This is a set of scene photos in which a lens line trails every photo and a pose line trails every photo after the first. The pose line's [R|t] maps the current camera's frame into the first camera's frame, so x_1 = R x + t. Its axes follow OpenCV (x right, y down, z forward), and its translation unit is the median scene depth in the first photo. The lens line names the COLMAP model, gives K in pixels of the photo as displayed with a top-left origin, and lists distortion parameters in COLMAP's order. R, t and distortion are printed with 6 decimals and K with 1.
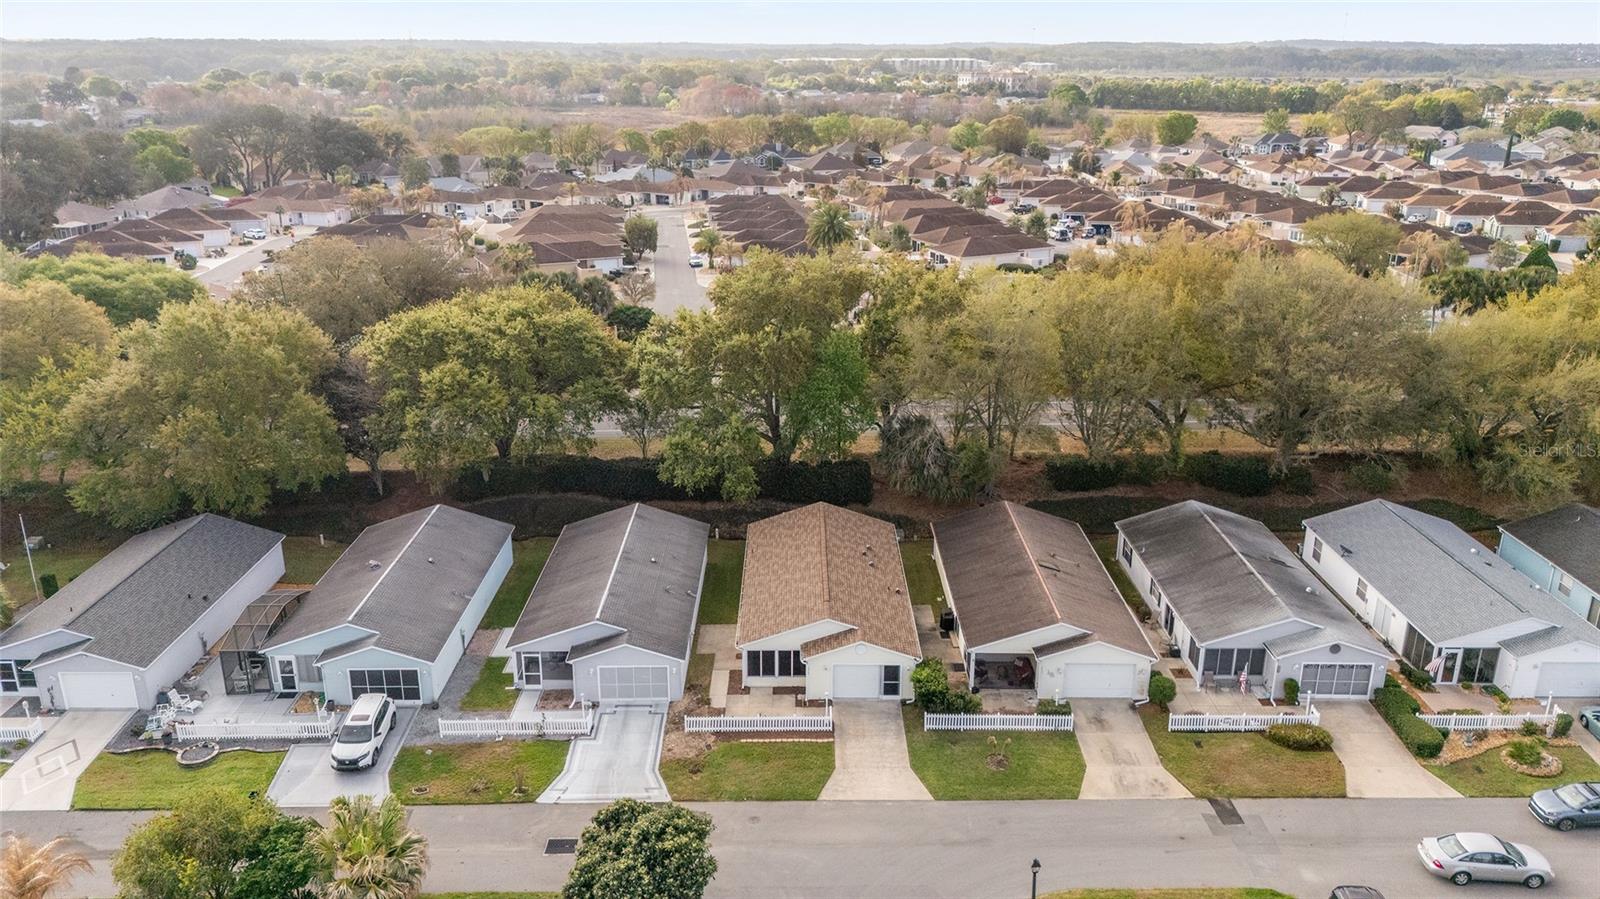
lens RADIAL K [[1178.1, 0, 800.0], [0, 1178.1, 449.5], [0, 0, 1]] dist [0.052436, -0.061983]
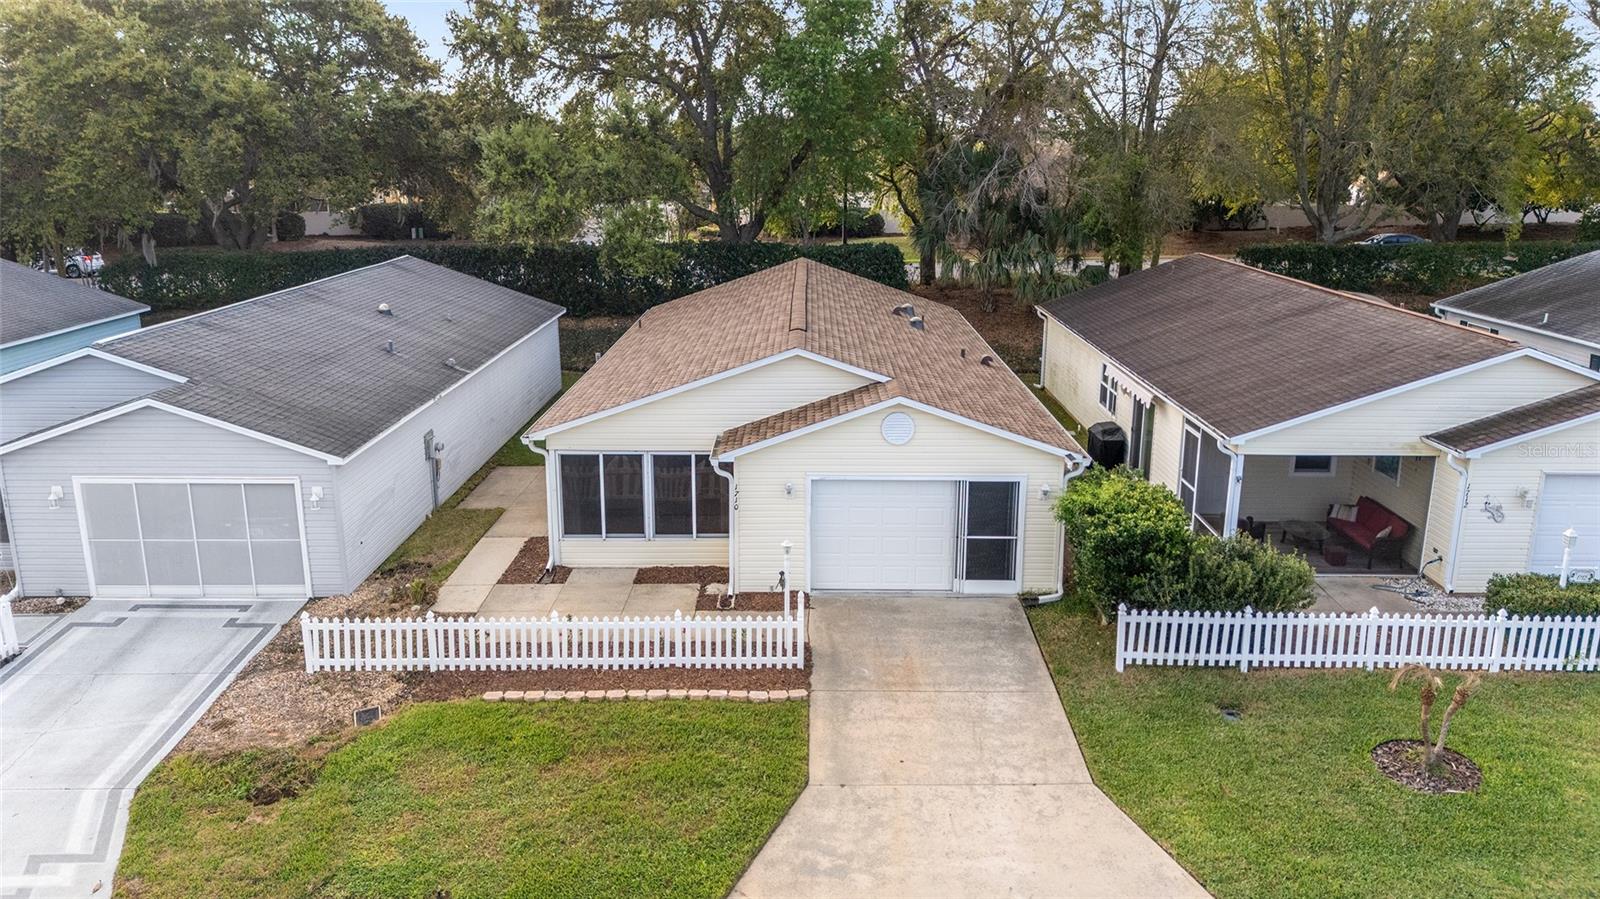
lens RADIAL K [[1178.1, 0, 800.0], [0, 1178.1, 449.5], [0, 0, 1]] dist [0.052436, -0.061983]
pose [[0.999946, 0.002247, -0.010190, 0.028276], [-0.003088, 0.996515, -0.083356, 0.201597], [0.009967, 0.083383, 0.996468, 0.679174]]
